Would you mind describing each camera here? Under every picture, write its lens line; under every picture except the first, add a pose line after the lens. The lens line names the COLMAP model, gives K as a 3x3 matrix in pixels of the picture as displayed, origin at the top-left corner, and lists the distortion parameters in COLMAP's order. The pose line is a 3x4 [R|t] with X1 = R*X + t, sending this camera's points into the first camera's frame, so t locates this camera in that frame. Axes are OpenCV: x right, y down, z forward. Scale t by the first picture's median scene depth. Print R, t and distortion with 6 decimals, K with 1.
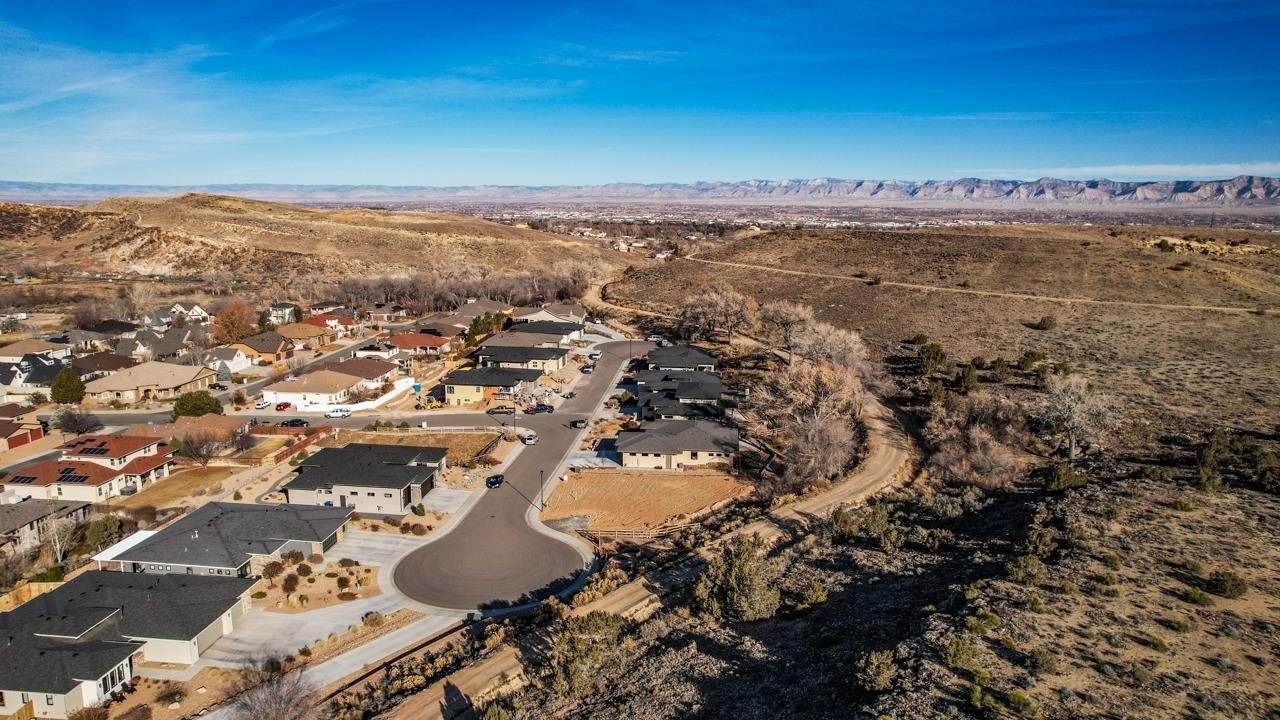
lens RADIAL K [[824.4, 0, 638.2], [0, 824.4, 357.7], [0, 0, 1]] dist [-0.077124, 0.072944]
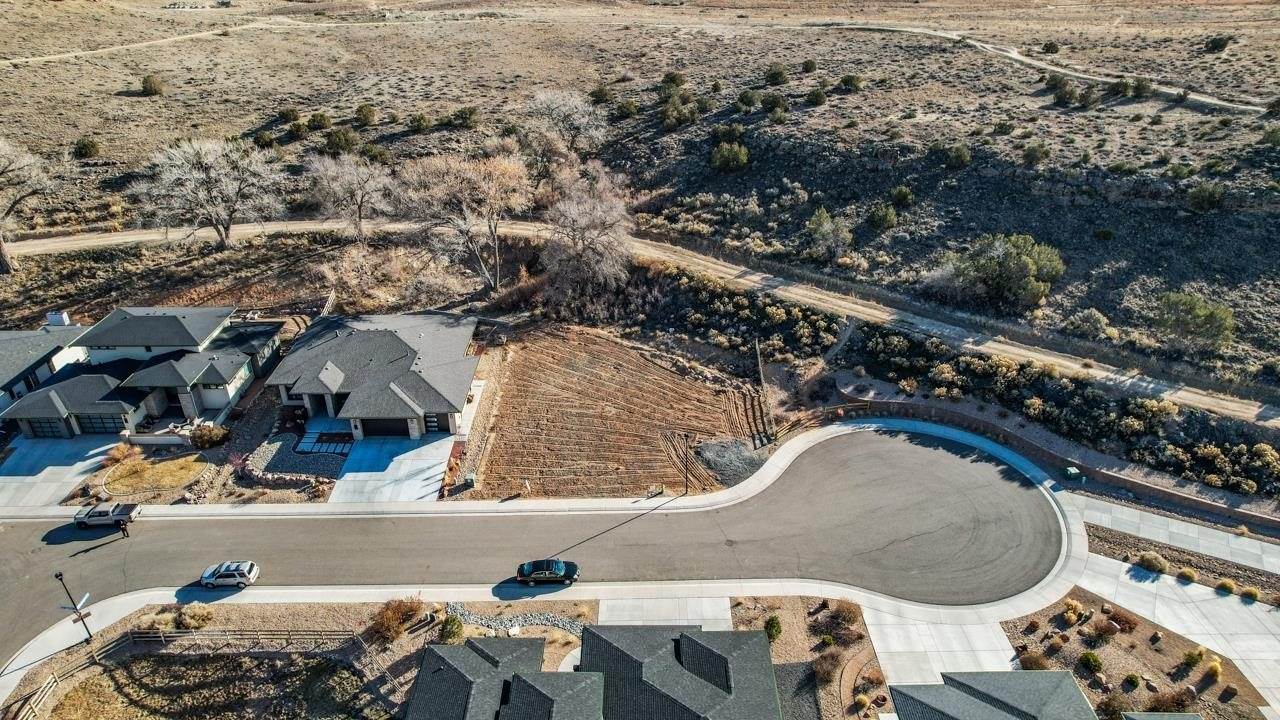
lens RADIAL K [[824.4, 0, 638.2], [0, 824.4, 357.7], [0, 0, 1]] dist [-0.077124, 0.072944]
pose [[-0.111493, -0.487105, 0.866197, -0.368476], [0.188753, 0.845385, 0.499697, -0.126733], [-0.975675, 0.219210, -0.002312, 0.643151]]
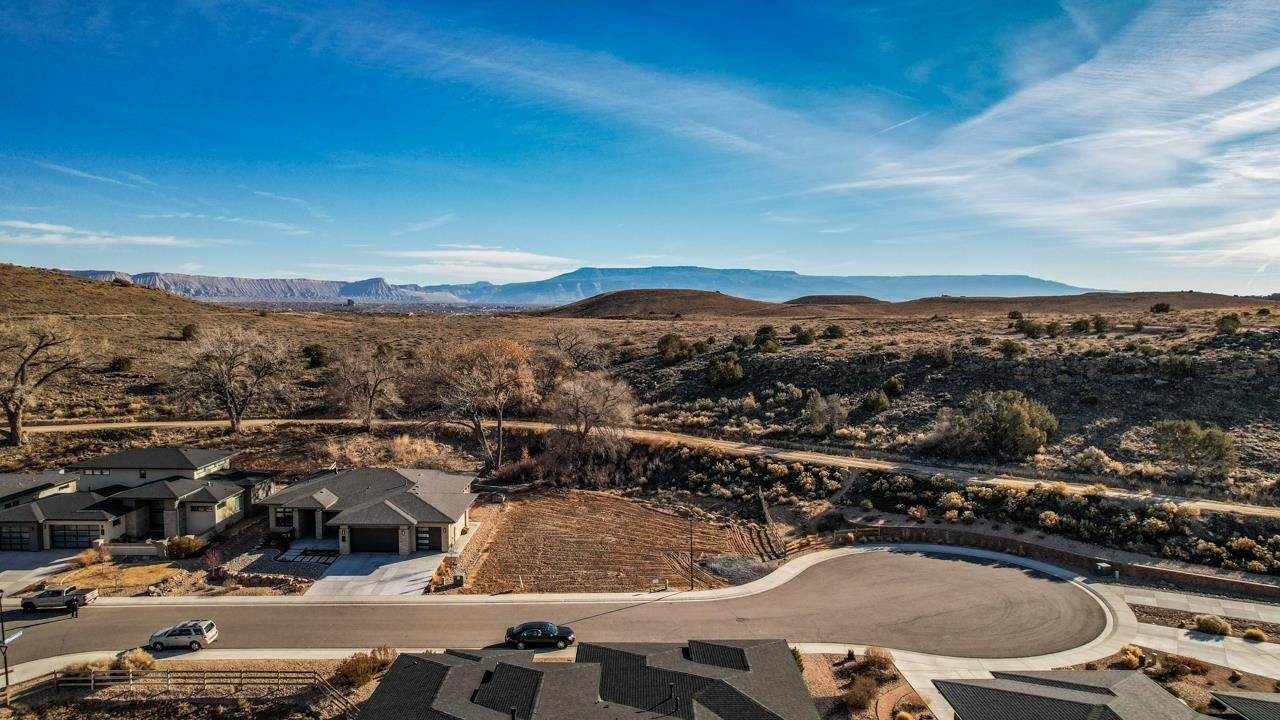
lens RADIAL K [[824.4, 0, 638.2], [0, 824.4, 357.7], [0, 0, 1]] dist [-0.077124, 0.072944]
pose [[-0.111478, -0.079407, 0.990589, -0.409703], [0.182021, 0.978308, 0.098906, -0.016400], [-0.976955, 0.191334, -0.094606, 0.670831]]
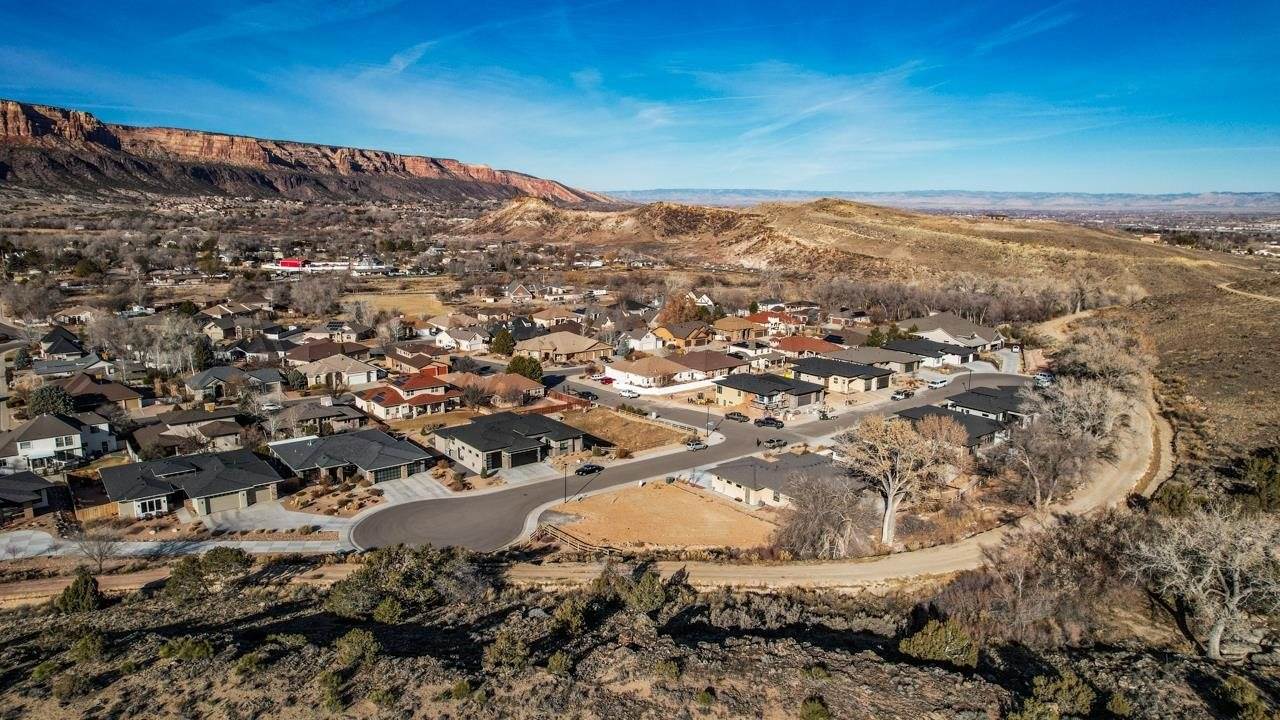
lens RADIAL K [[824.4, 0, 638.2], [0, 824.4, 357.7], [0, 0, 1]] dist [-0.077124, 0.072944]
pose [[0.699947, 0.130965, -0.702084, 0.412105], [-0.136534, 0.989450, 0.048451, -0.035936], [0.701022, 0.061945, 0.710444, 0.201392]]
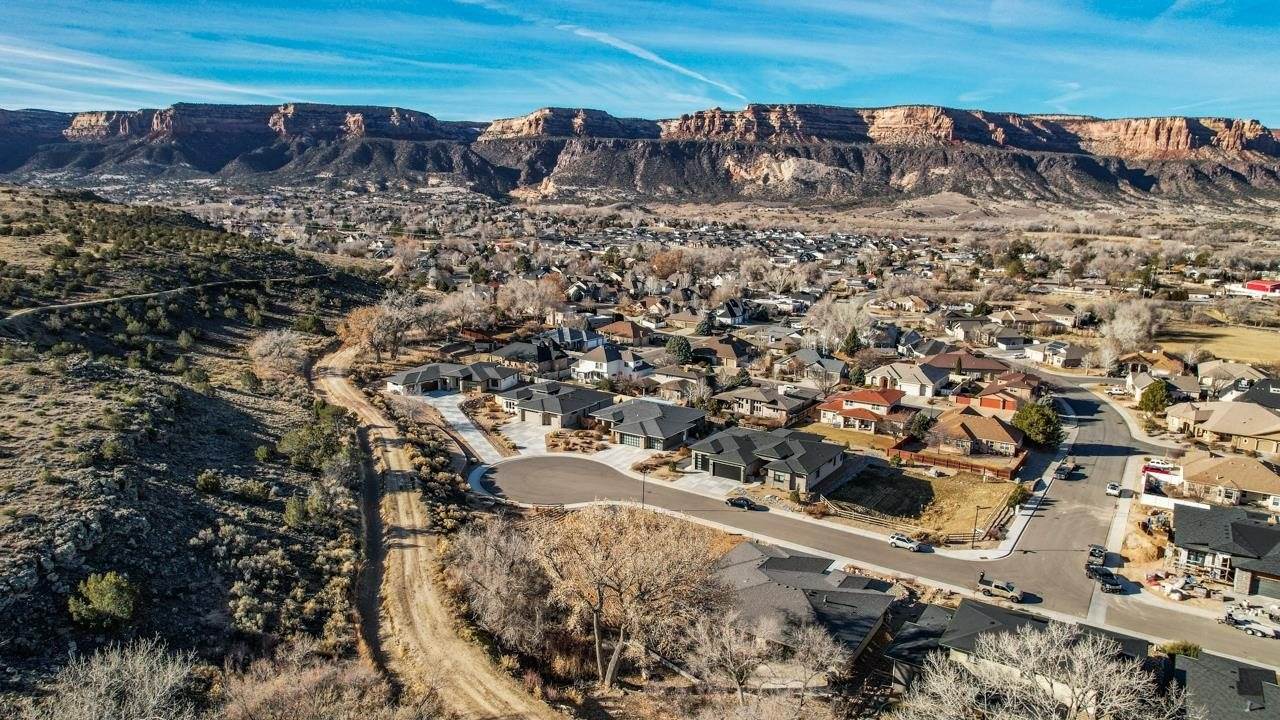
lens RADIAL K [[824.4, 0, 638.2], [0, 824.4, 357.7], [0, 0, 1]] dist [-0.077124, 0.072944]
pose [[-0.463009, 0.153122, -0.873027, 0.471816], [-0.181236, 0.947799, 0.262356, -0.162375], [0.867627, 0.279697, -0.411088, 0.862805]]
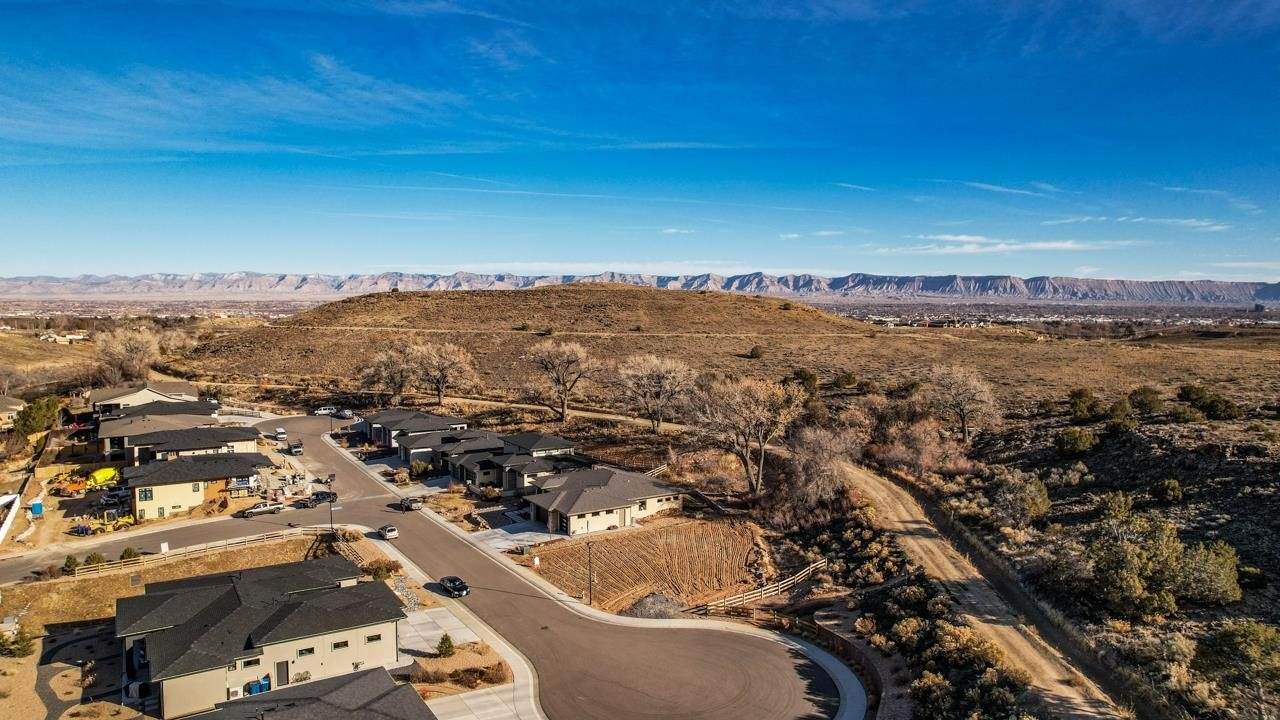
lens RADIAL K [[824.4, 0, 638.2], [0, 824.4, 357.7], [0, 0, 1]] dist [-0.077124, 0.072944]
pose [[0.781554, -0.050526, 0.621789, -0.314081], [0.120608, 0.990148, -0.071139, 0.024796], [-0.612068, 0.130591, 0.779948, 0.268768]]
